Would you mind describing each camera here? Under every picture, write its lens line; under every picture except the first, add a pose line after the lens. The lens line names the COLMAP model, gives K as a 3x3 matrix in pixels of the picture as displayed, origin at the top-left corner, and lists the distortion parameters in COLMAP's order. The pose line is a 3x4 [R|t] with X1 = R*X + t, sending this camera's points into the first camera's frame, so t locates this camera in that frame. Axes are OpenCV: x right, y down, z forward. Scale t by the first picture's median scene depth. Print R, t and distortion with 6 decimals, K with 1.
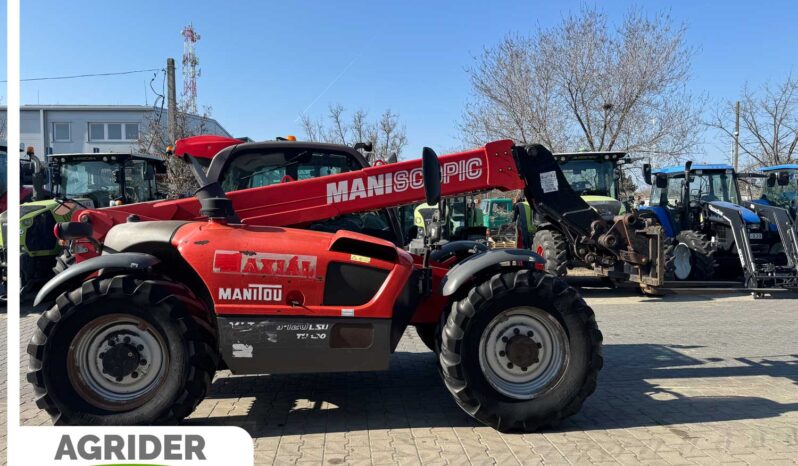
lens RADIAL K [[631.3, 0, 369.6], [0, 631.3, 233.2], [0, 0, 1]] dist [0.163401, -0.277402]
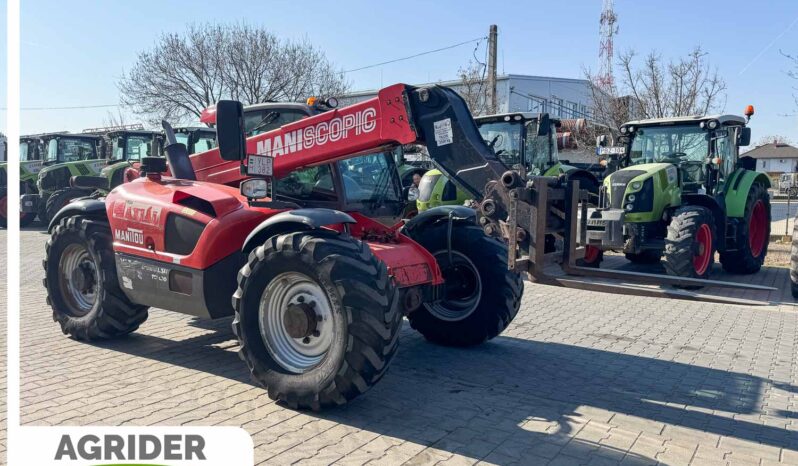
lens RADIAL K [[631.3, 0, 369.6], [0, 631.3, 233.2], [0, 0, 1]] dist [0.163401, -0.277402]
pose [[0.737382, 0.065366, -0.672306, 0.781010], [-0.032619, 0.997591, 0.061215, 0.001319], [0.674688, -0.023208, 0.737738, 0.346160]]
